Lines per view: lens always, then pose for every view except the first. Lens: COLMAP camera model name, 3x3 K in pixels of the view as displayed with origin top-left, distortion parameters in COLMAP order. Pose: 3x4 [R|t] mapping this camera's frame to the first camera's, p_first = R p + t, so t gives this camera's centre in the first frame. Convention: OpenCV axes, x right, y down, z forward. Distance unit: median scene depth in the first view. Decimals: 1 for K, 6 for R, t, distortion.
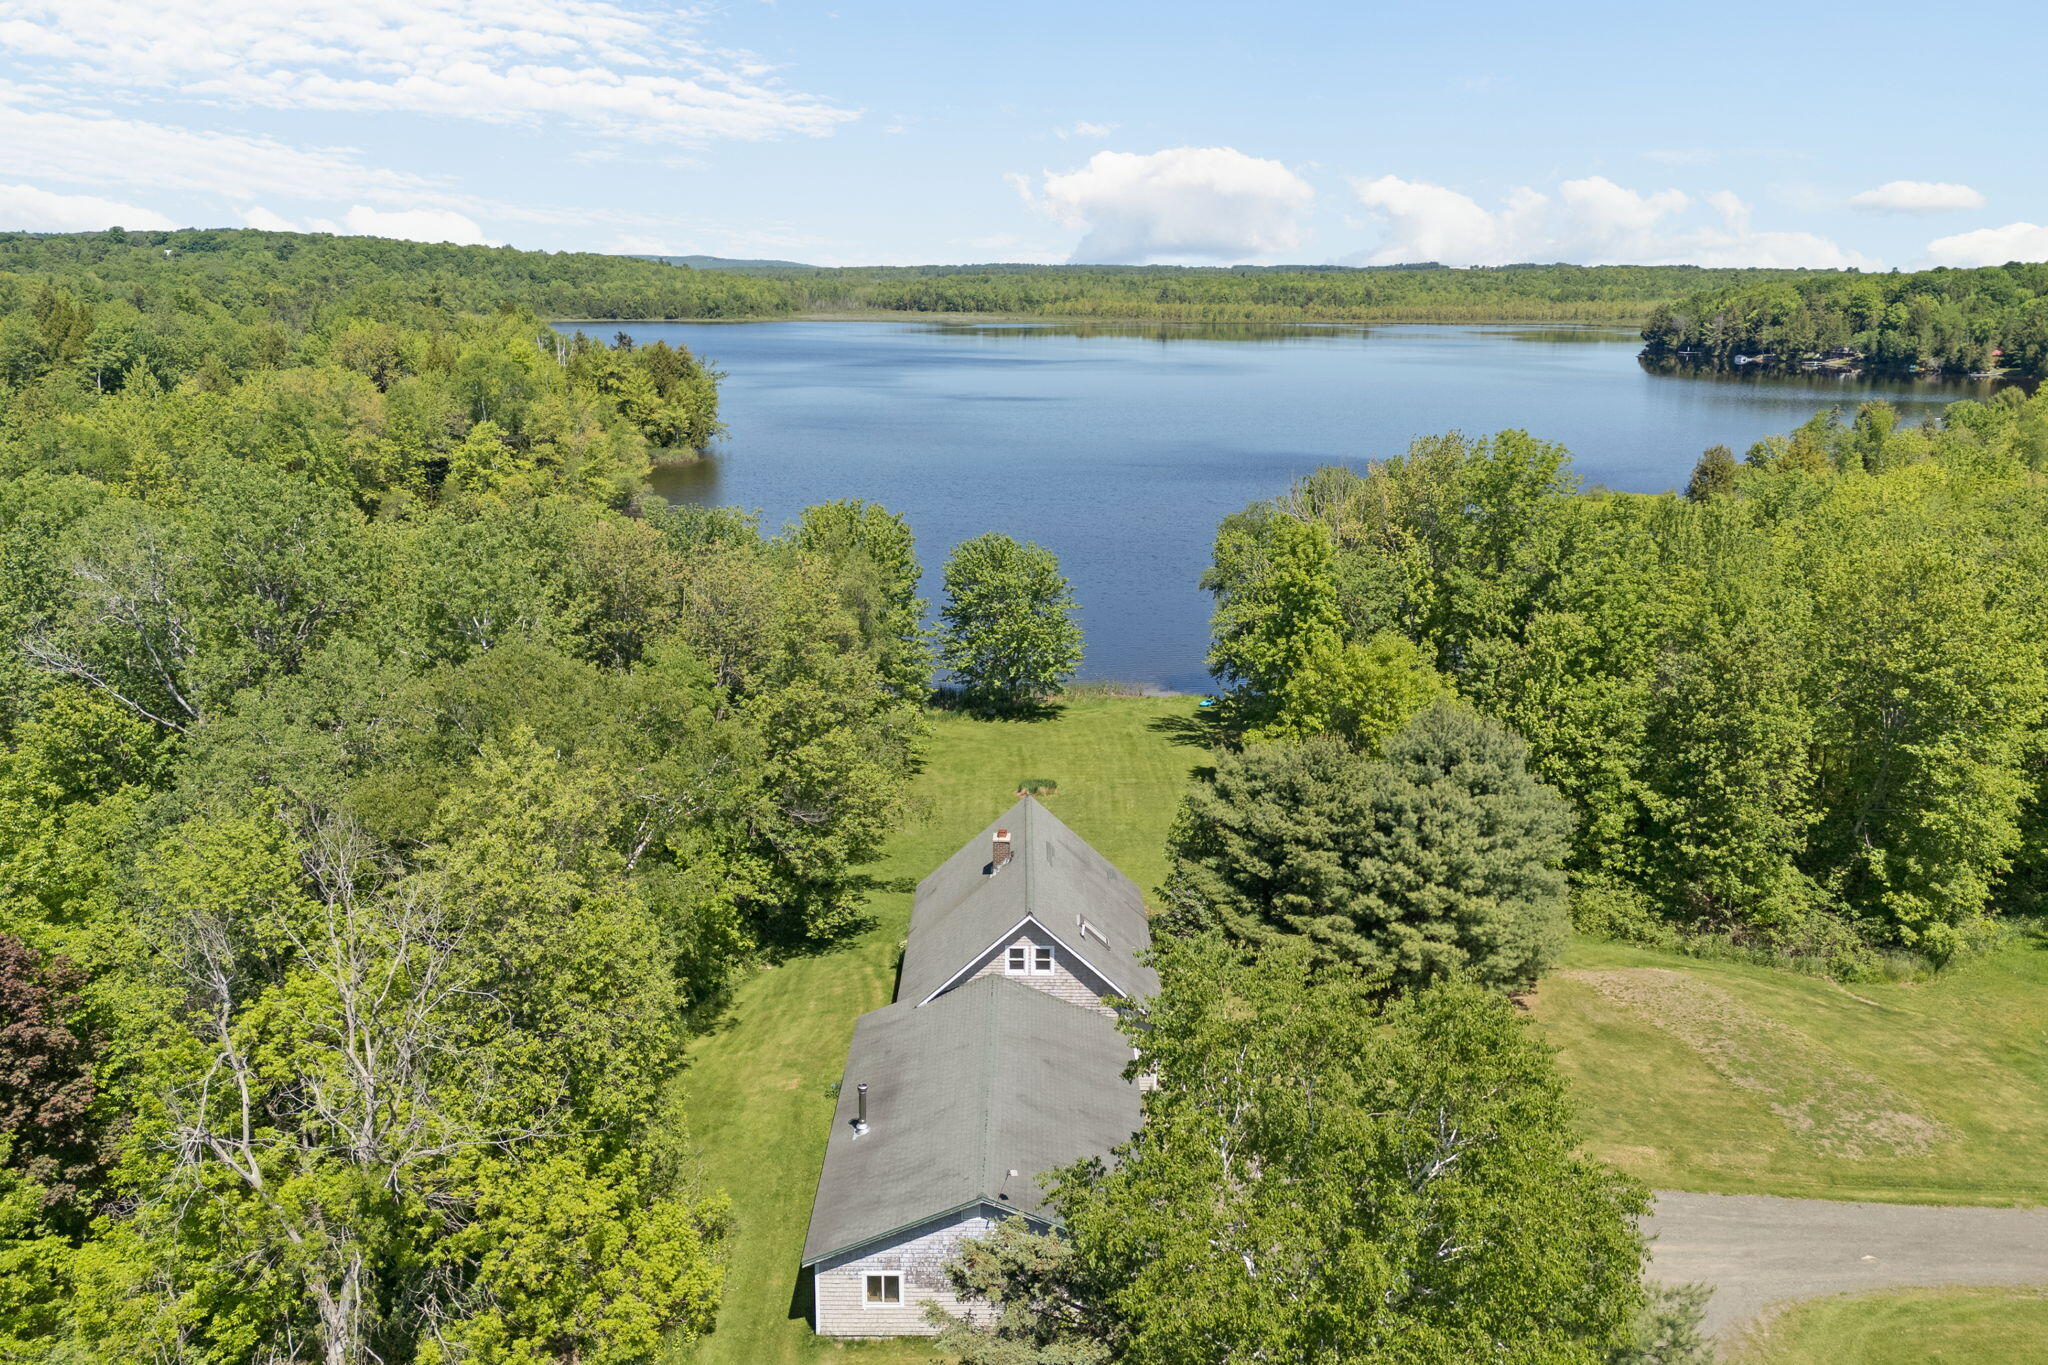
lens RADIAL K [[1481.9, 0, 1024.0], [0, 1481.9, 682.5], [0, 0, 1]] dist [0.080747, -0.084322]
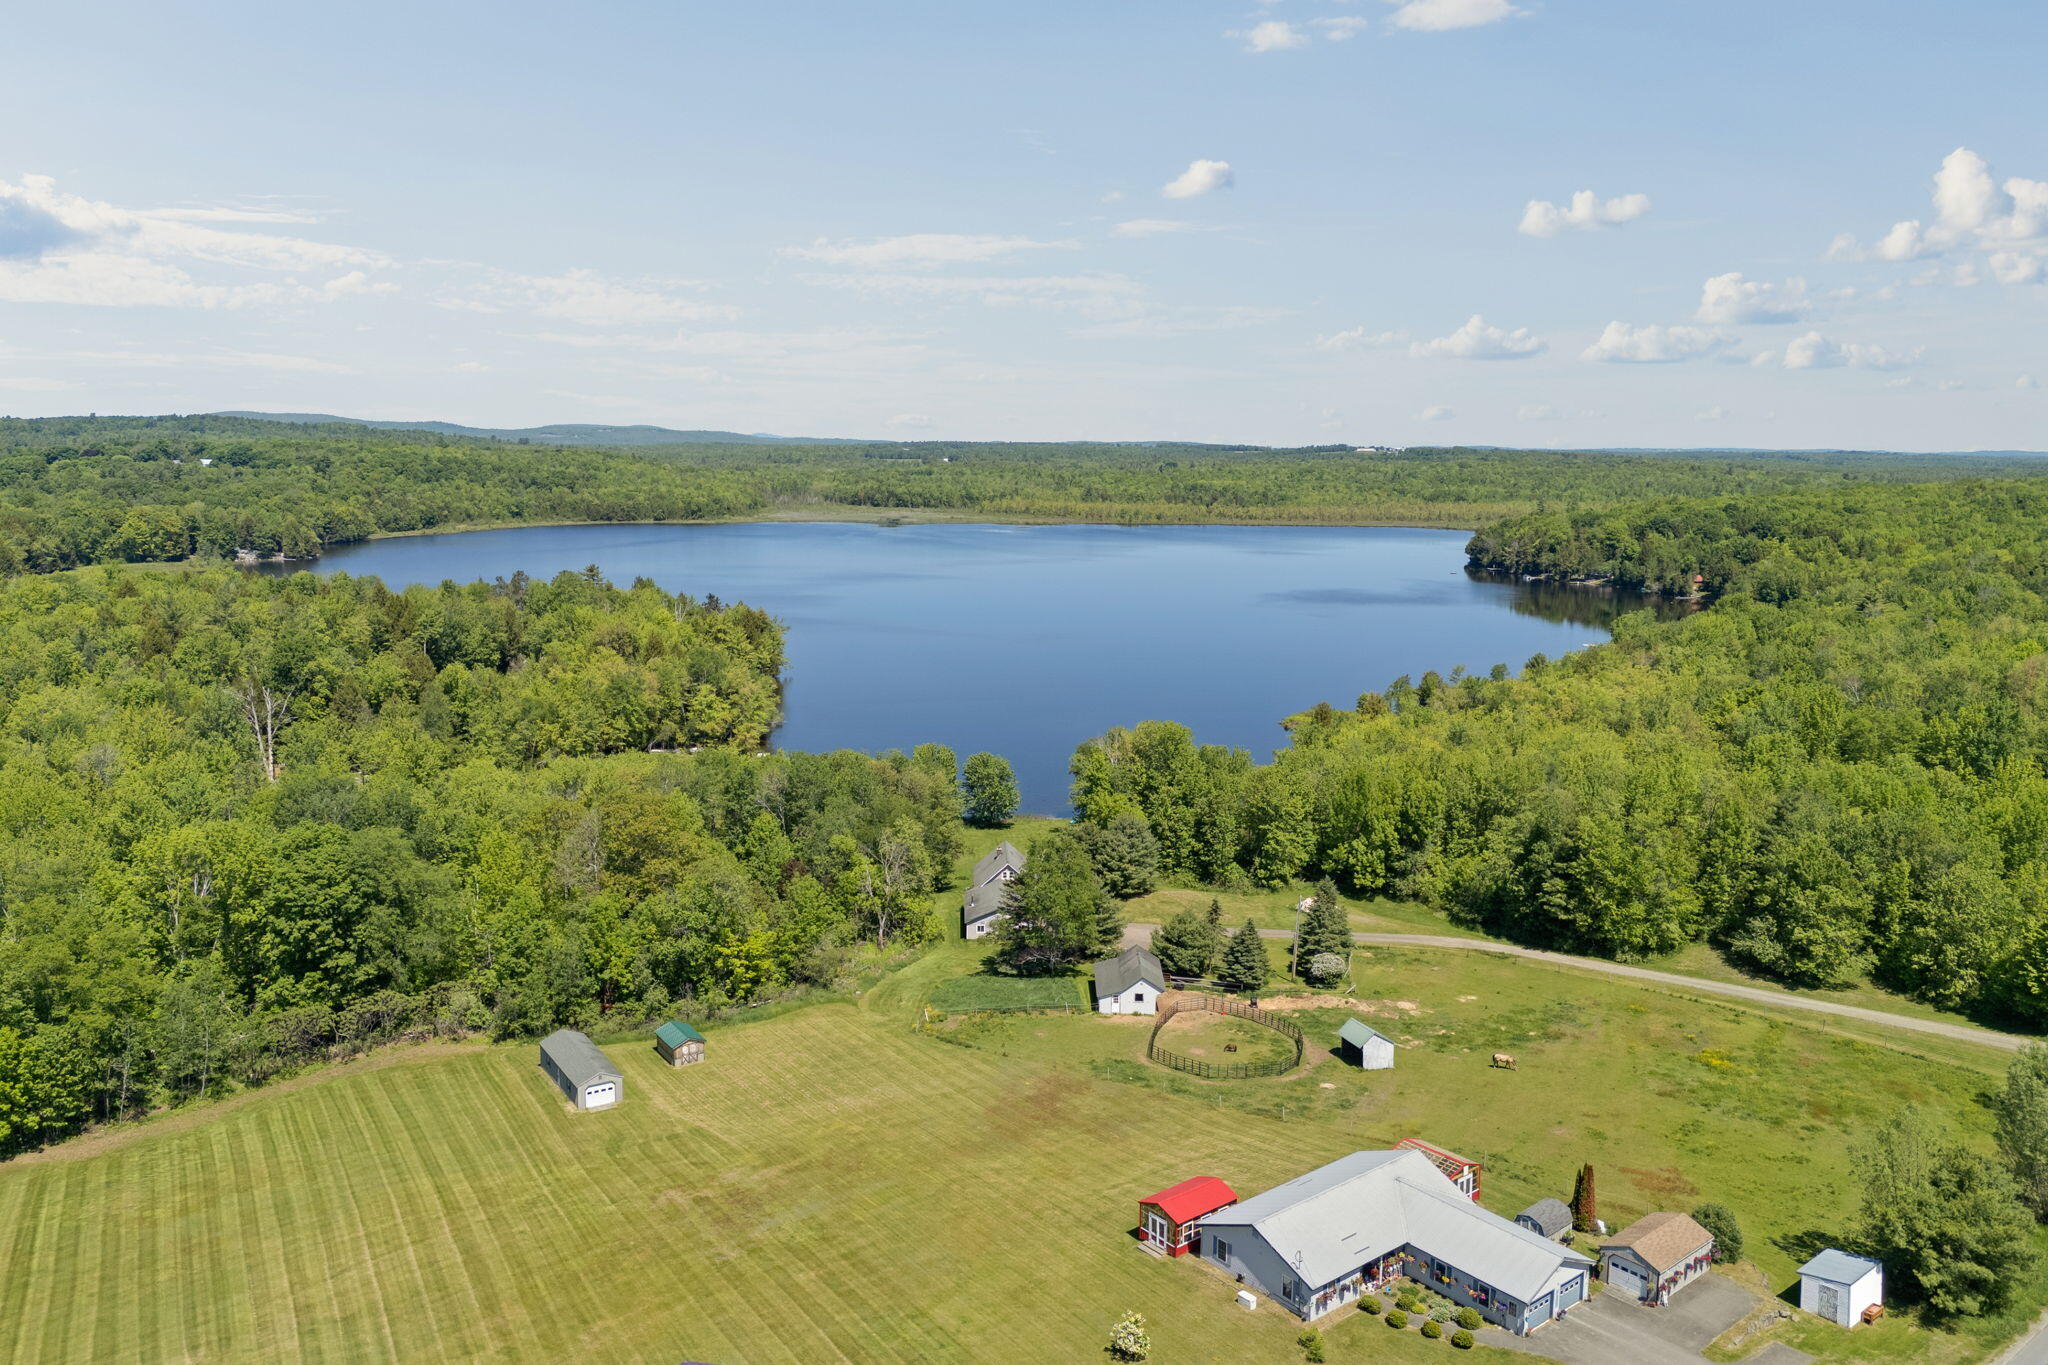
lens RADIAL K [[1544.0, 0, 1024.0], [0, 1544.0, 682.5], [0, 0, 1]] dist [0.198939, -0.528336]
pose [[0.999070, -0.002726, 0.043041, -0.080233], [0.007133, 0.994700, -0.102576, 0.059394], [-0.042533, 0.102788, 0.993794, -1.967865]]
